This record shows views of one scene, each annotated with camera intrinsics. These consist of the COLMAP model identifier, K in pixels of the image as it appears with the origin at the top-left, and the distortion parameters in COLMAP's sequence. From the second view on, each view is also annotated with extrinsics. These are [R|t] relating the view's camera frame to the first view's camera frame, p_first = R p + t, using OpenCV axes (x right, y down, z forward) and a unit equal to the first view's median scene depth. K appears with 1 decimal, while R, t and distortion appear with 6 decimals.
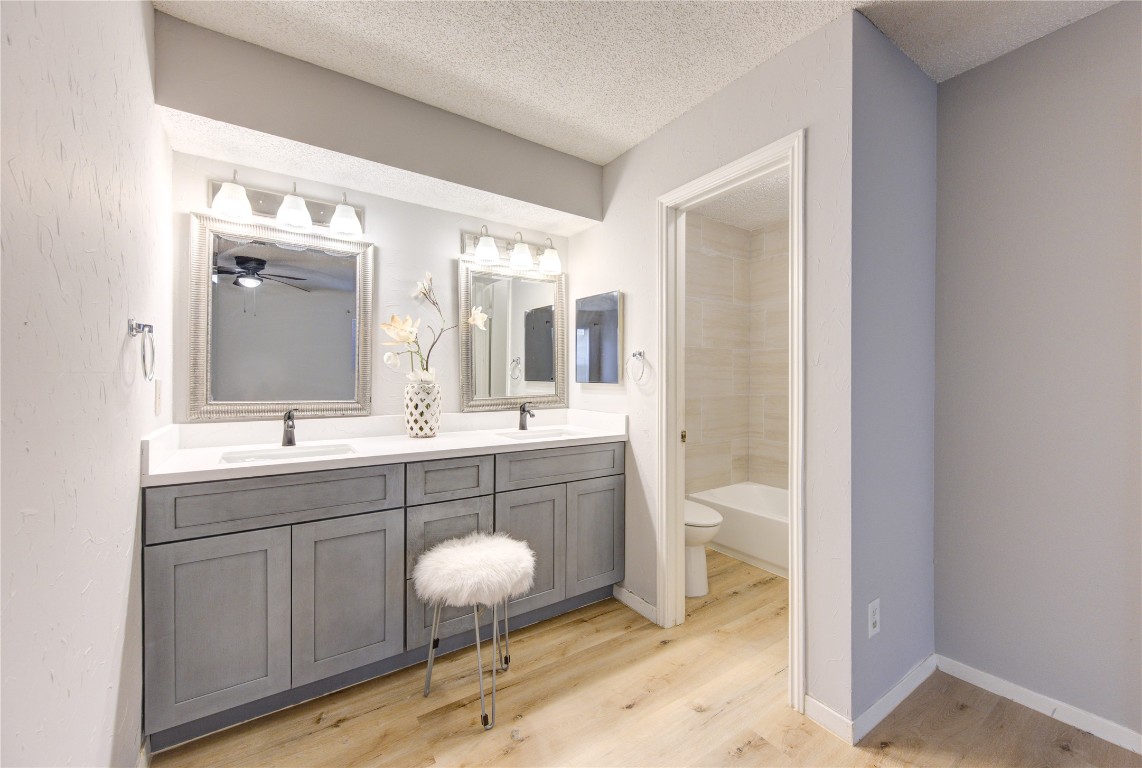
lens RADIAL K [[446.4, 0, 572.9], [0, 446.4, 390.7], [0, 0, 1]] dist [0.002718, 0.000218]
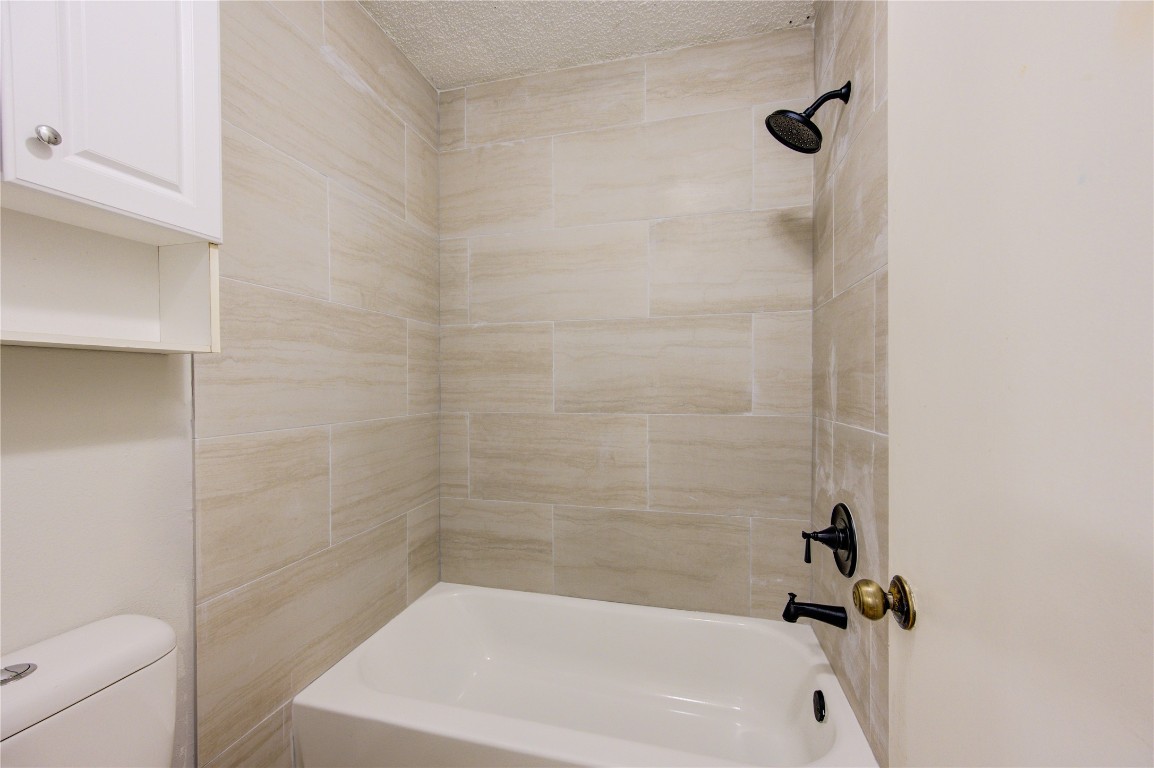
lens RADIAL K [[448.5, 0, 577.6], [0, 448.5, 389.5], [0, 0, 1]] dist [-0.000598, -0.000367]
pose [[0.758881, -0.008323, 0.651176, 0.184187], [0.015124, 0.999874, -0.004845, -0.013527], [-0.651054, 0.013525, 0.758911, 0.518424]]
